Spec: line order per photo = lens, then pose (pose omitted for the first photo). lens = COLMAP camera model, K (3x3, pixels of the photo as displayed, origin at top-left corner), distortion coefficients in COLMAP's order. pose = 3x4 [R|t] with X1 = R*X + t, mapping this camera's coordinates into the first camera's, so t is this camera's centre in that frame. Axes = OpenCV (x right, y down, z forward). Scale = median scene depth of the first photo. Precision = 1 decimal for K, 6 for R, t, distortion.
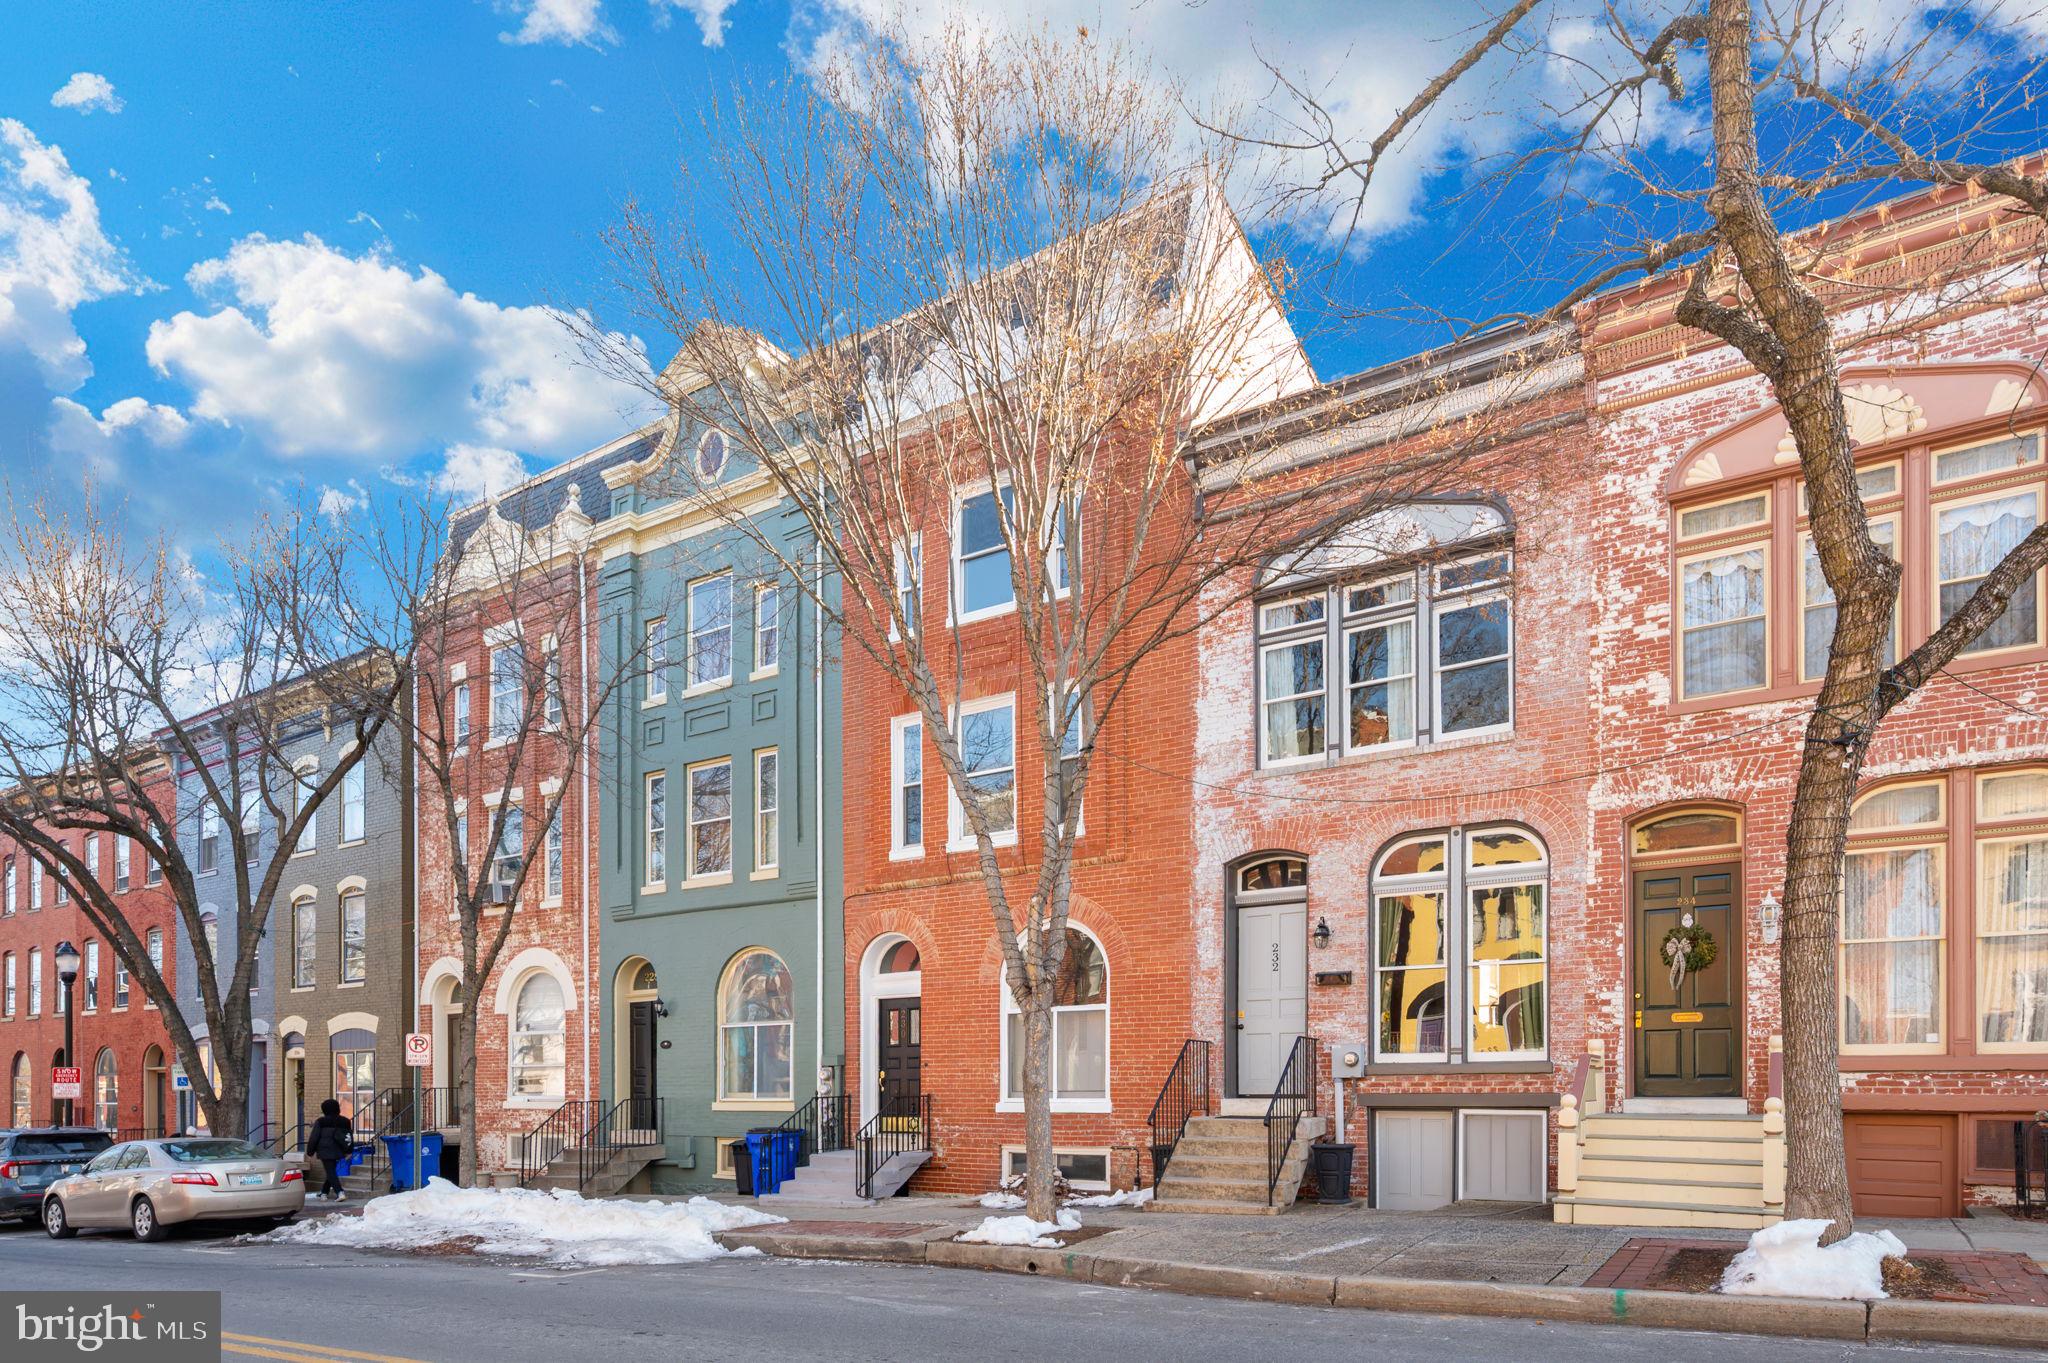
lens RADIAL K [[827.3, 0, 1016.9], [0, 827.3, 686.7], [0, 0, 1]] dist [0.000263, 0.000162]
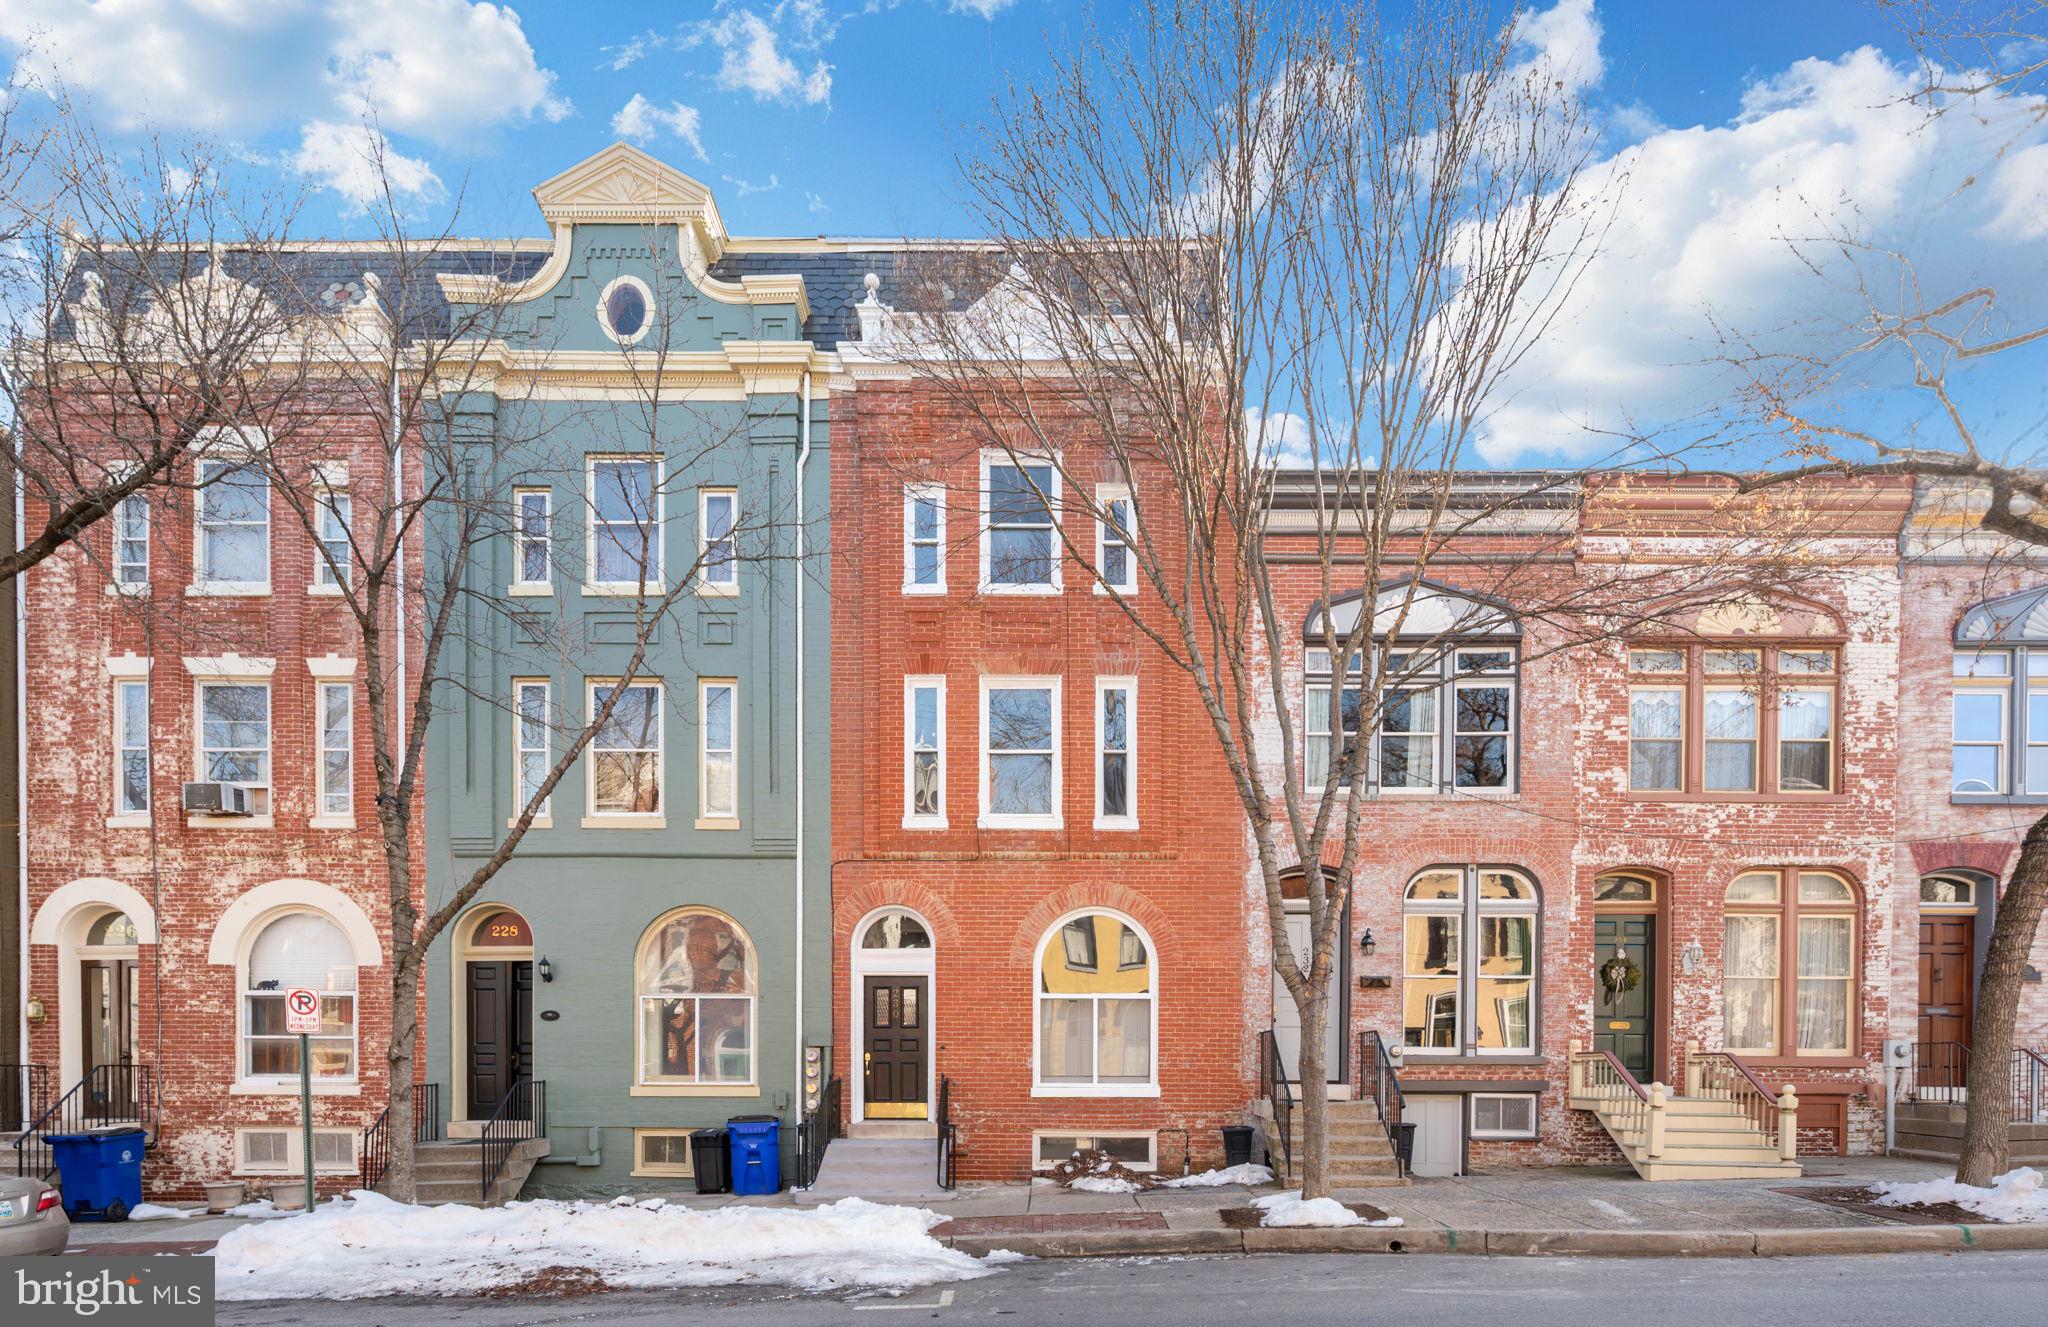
lens RADIAL K [[793.8, 0, 1023.9], [0, 793.8, 728.9], [0, 0, 1]] dist [0.000697, -0.000076]
pose [[0.898253, 0.182342, 0.399866, -0.525100], [-0.198594, 0.980082, -0.000807, 0.099409], [-0.392049, -0.078686, 0.916573, 0.195091]]
